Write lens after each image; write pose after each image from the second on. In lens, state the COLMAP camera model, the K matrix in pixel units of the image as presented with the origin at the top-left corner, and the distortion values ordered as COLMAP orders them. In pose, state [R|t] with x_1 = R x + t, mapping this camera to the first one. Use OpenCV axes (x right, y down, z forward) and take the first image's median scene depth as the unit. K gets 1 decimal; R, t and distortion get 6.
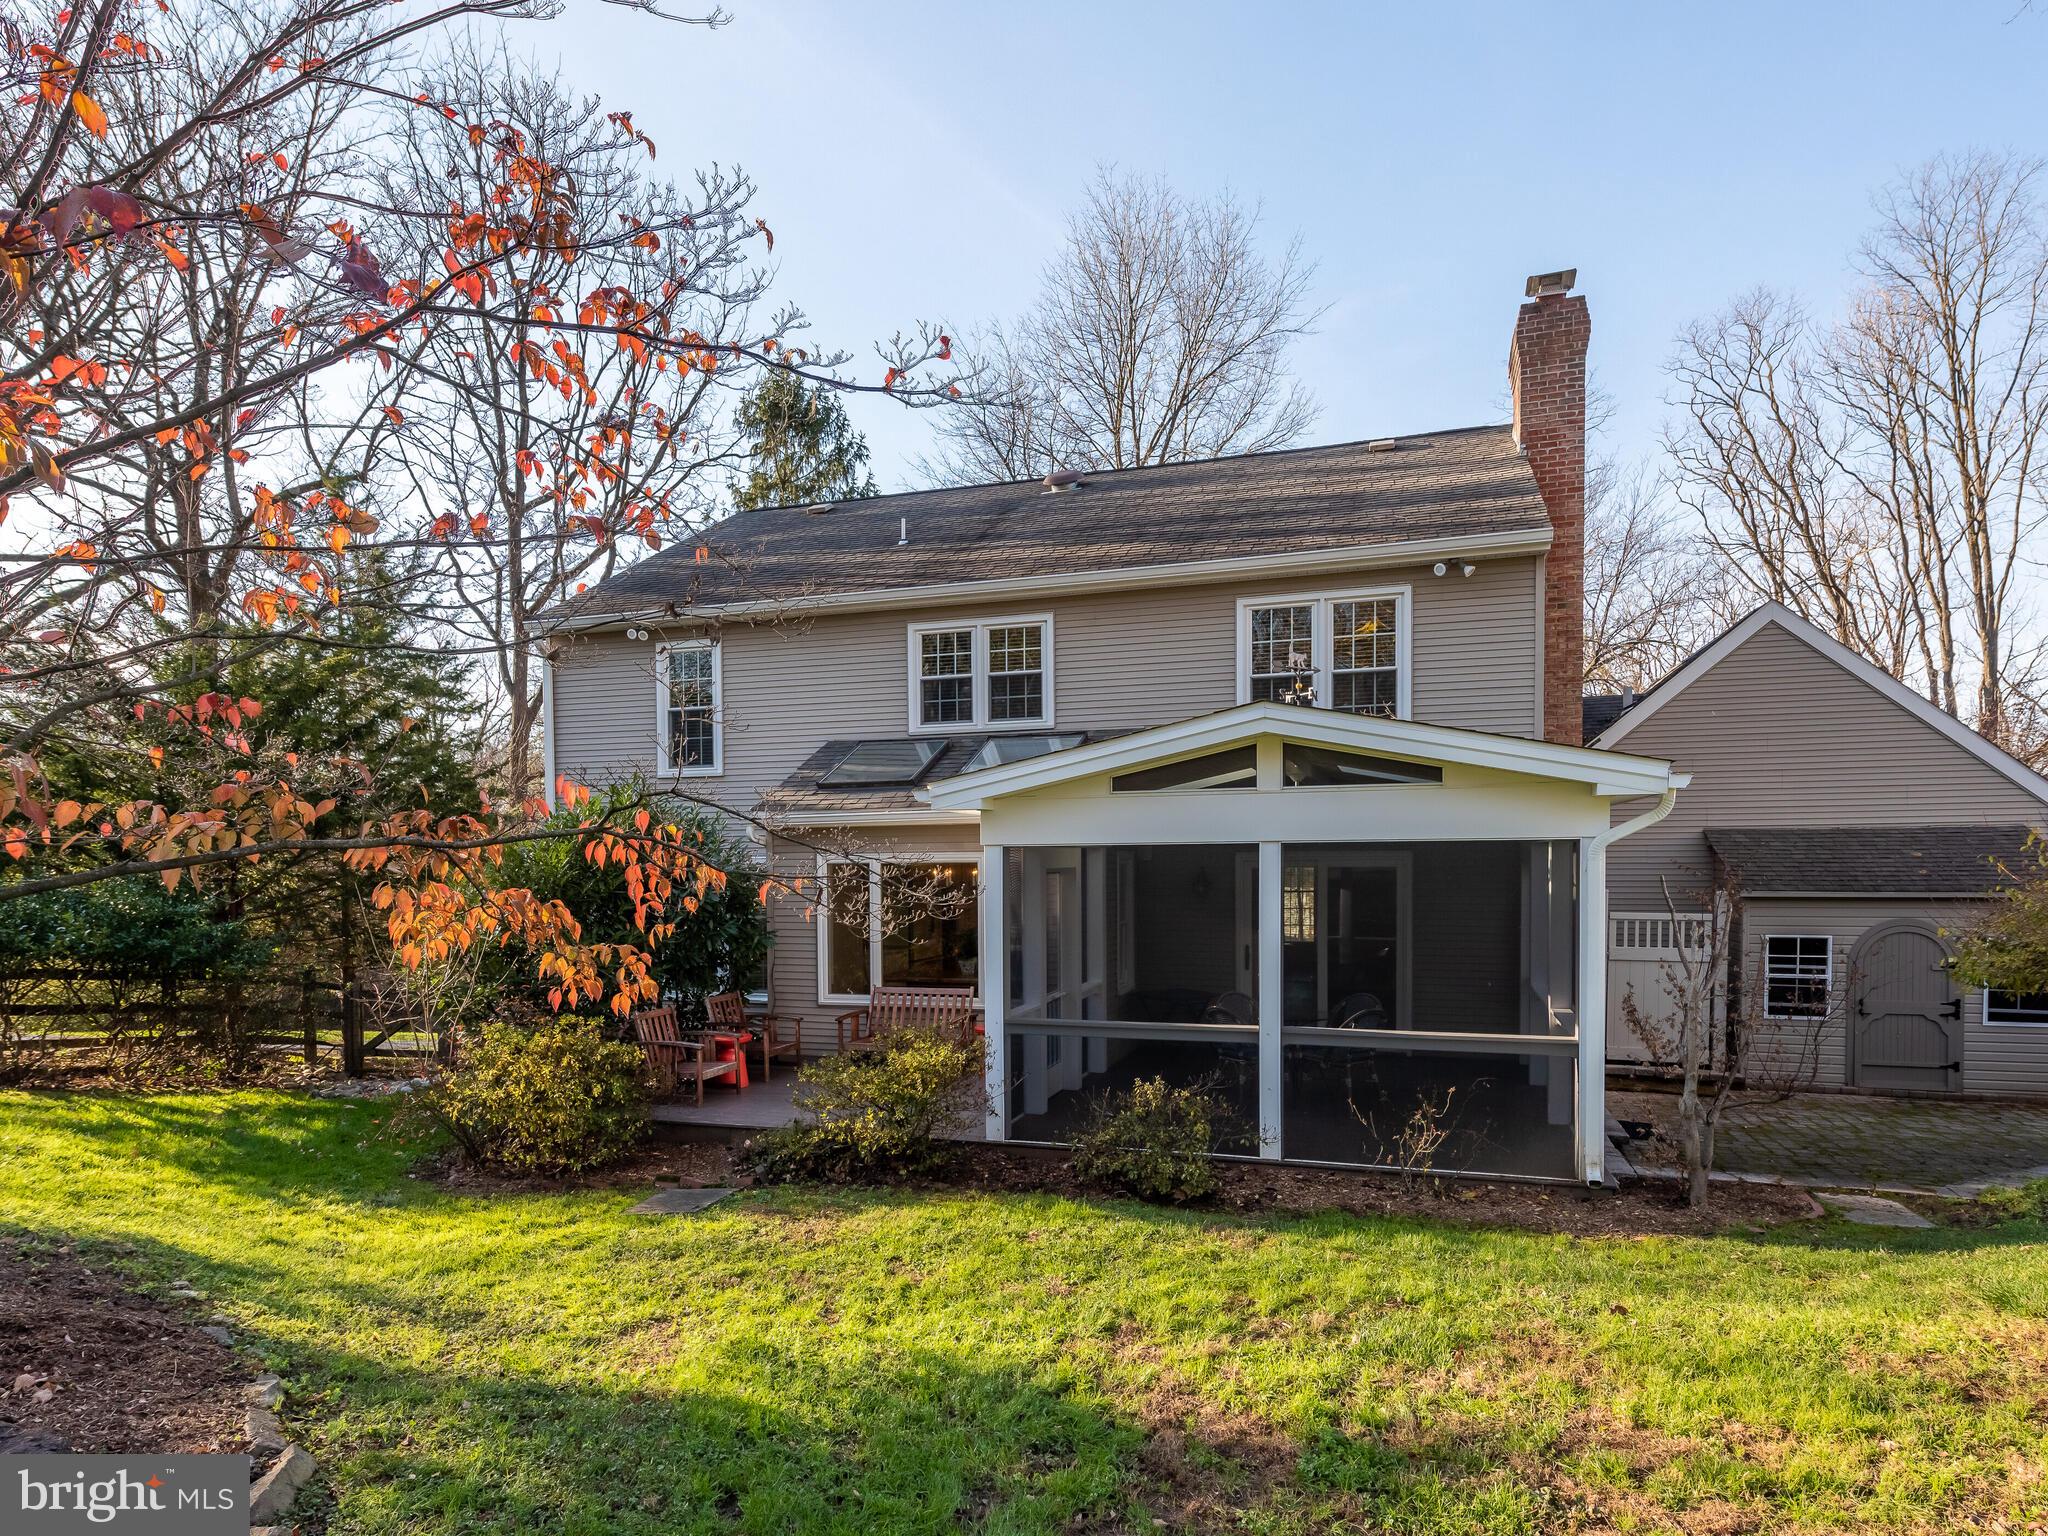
lens RADIAL K [[1283.9, 0, 1031.5], [0, 1283.9, 879.8], [0, 0, 1]] dist [0.003121, 0.001850]
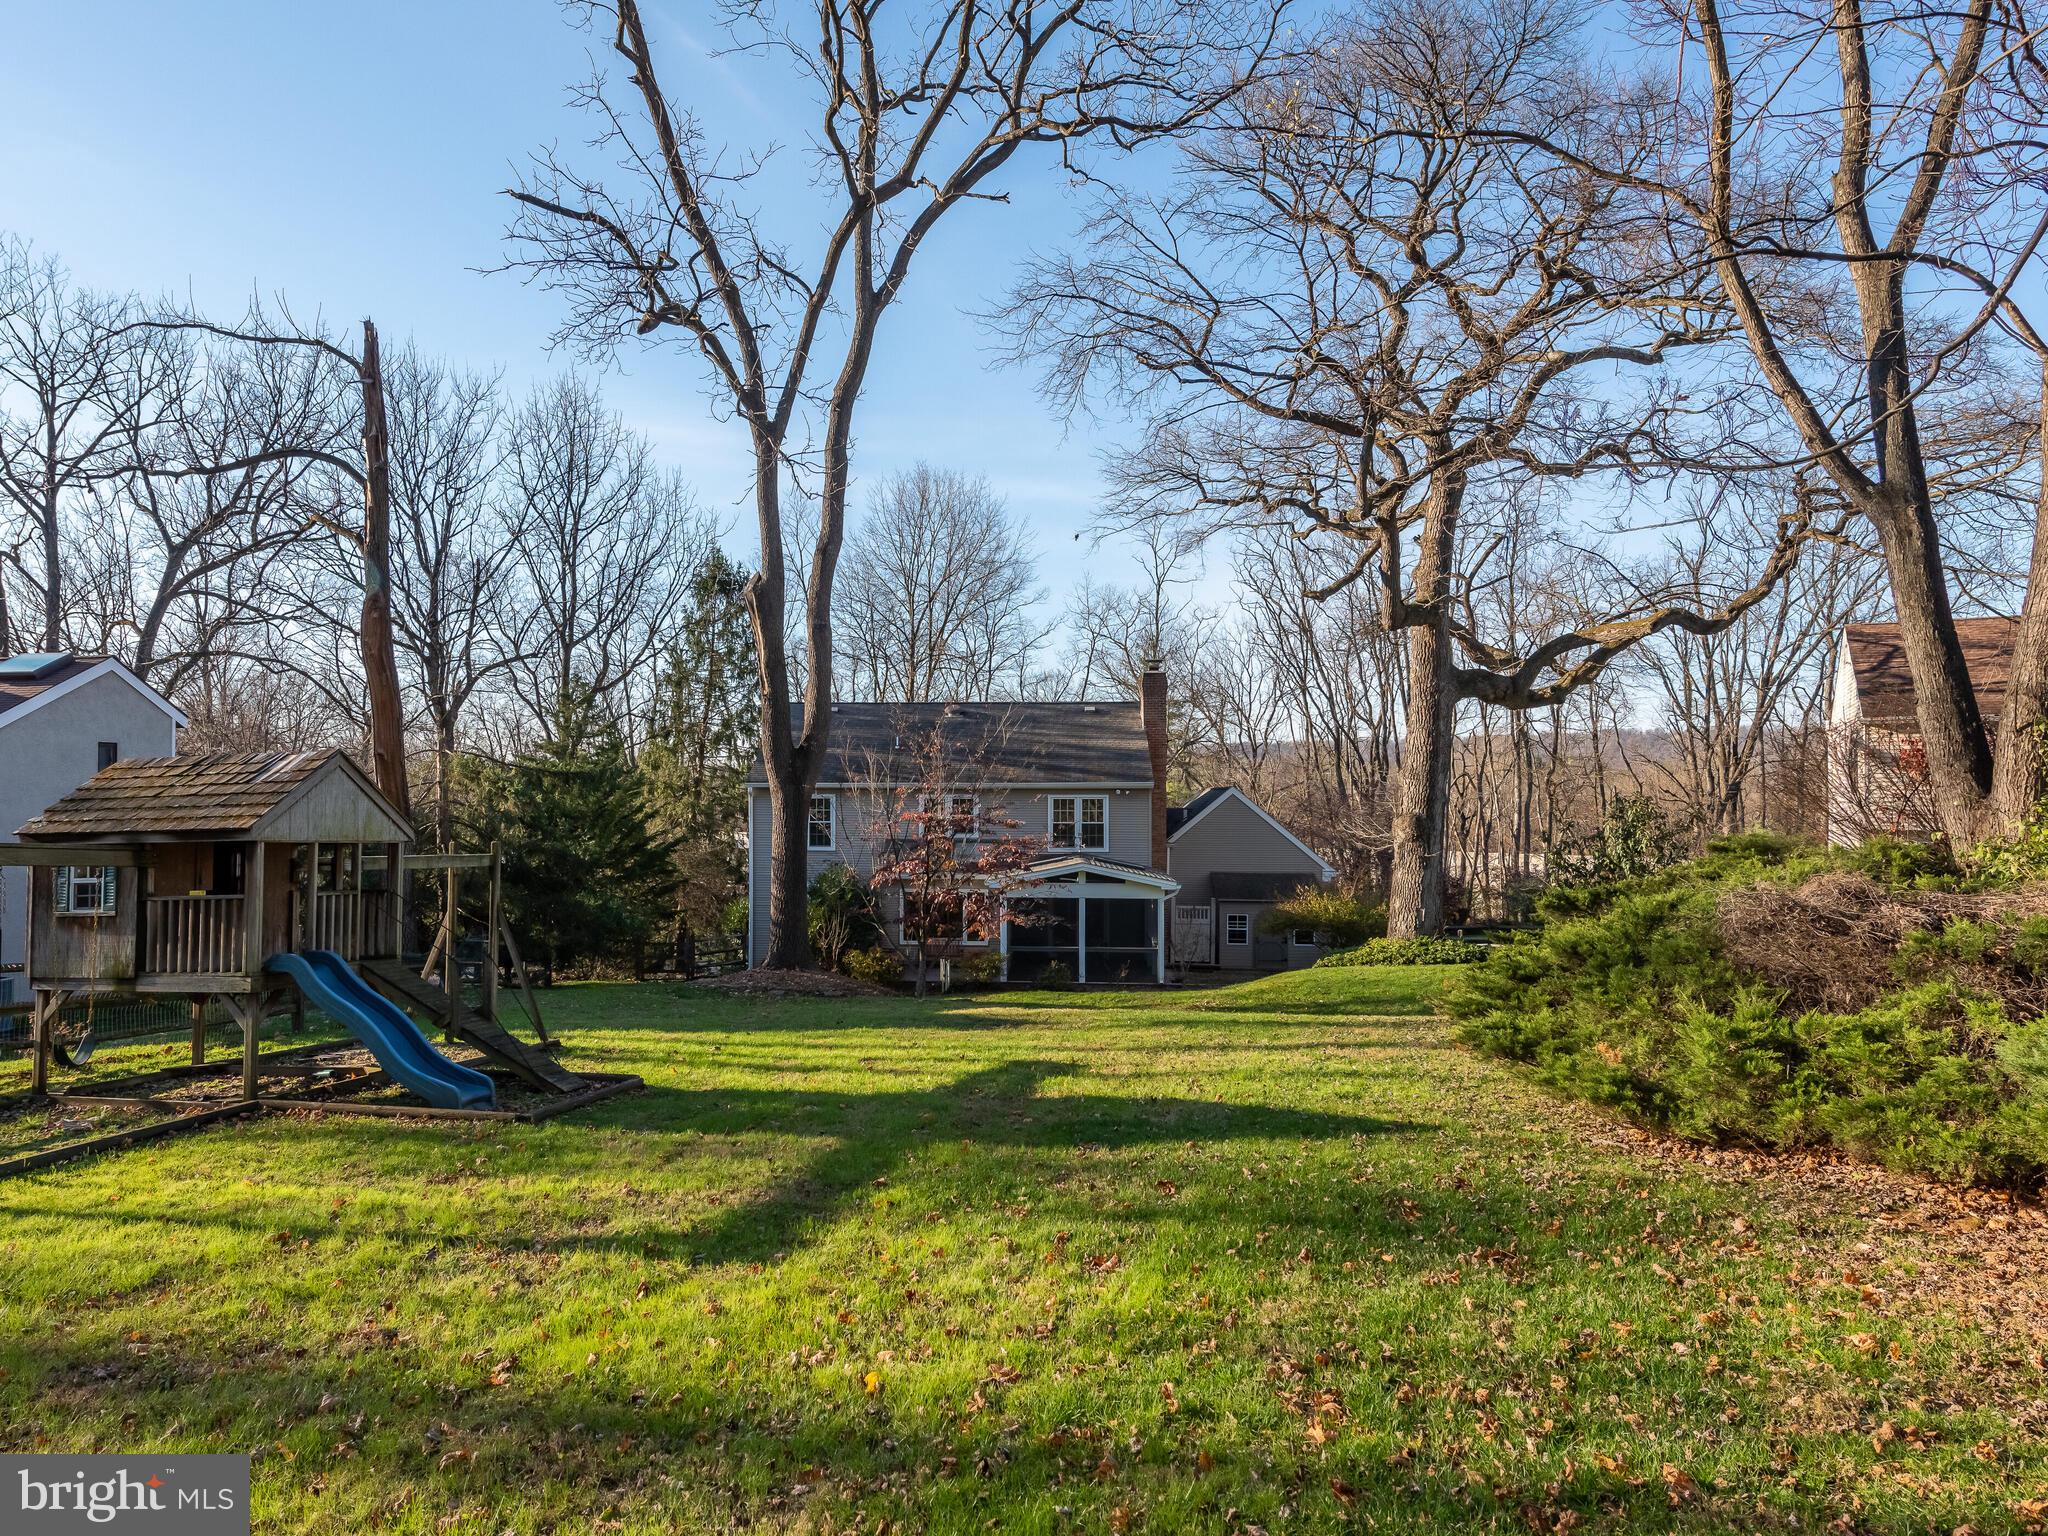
lens RADIAL K [[1592.9, 0, 1024.0], [0, 1592.9, 768.0], [0, 0, 1]] dist [0.003971, 0.002342]
pose [[0.957338, 0.016345, 0.288507, -0.812525], [-0.011216, 0.999748, -0.019424, -0.194332], [-0.288752, 0.015360, 0.957281, -2.095451]]
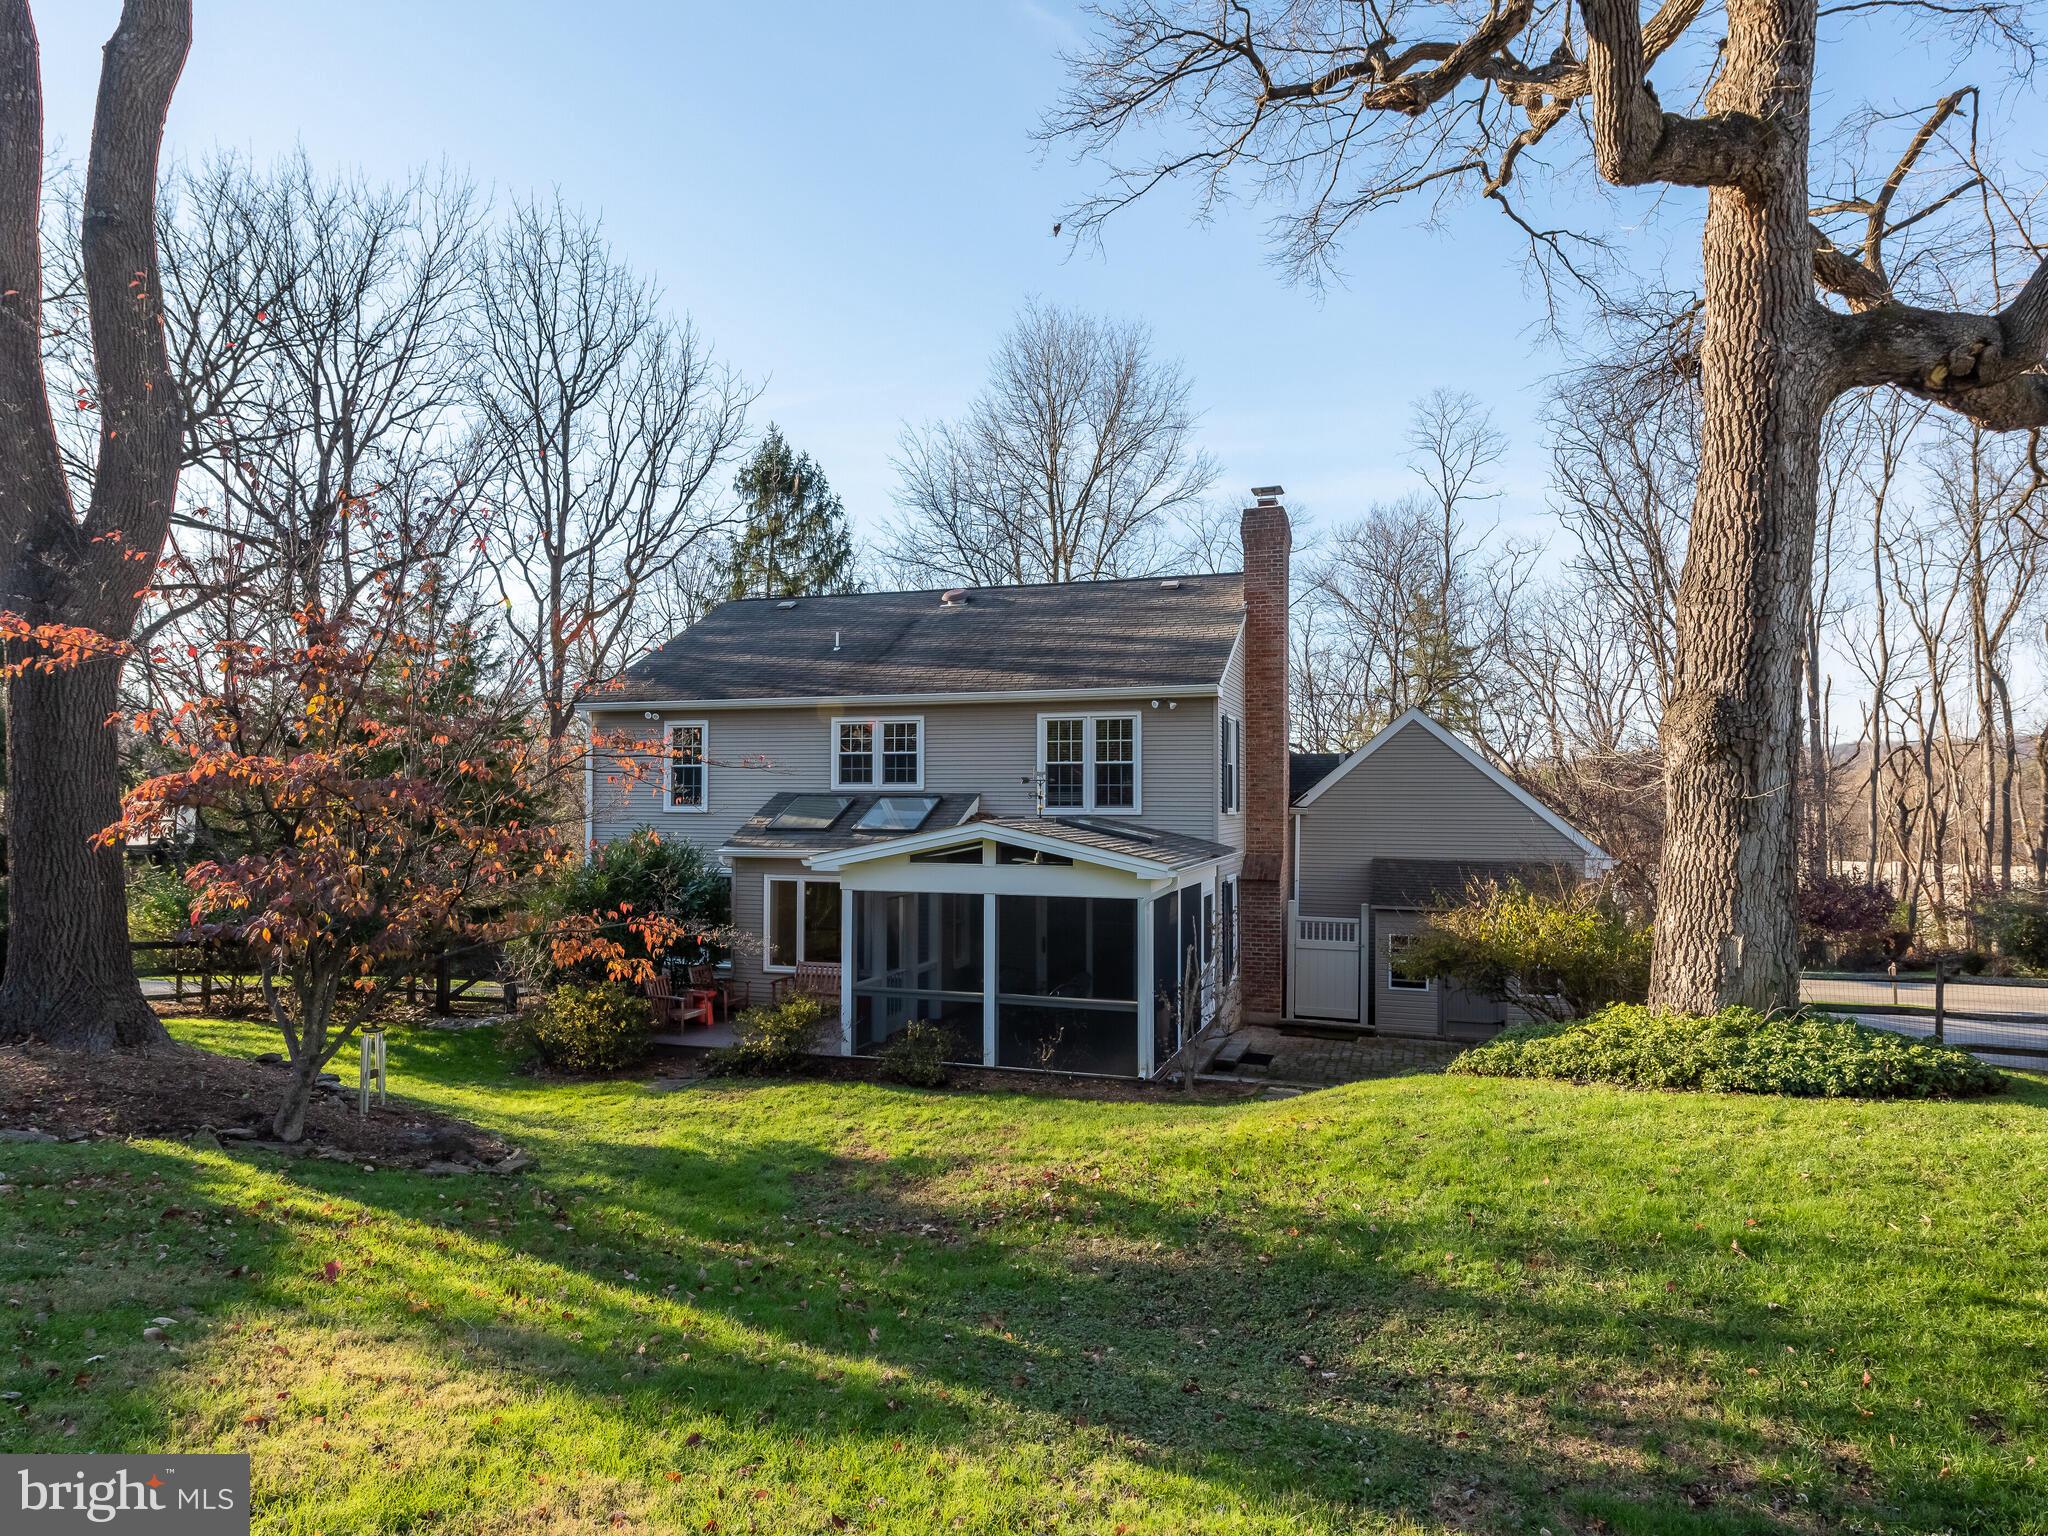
lens RADIAL K [[1351.4, 0, 1049.5], [0, 1351.4, 774.4], [0, 0, 1]] dist [0.002741, -0.000171]
pose [[0.999881, 0.012675, -0.008773, 0.177263], [-0.012951, 0.999398, -0.032192, -0.086455], [0.008360, 0.032302, 0.999443, -0.587335]]
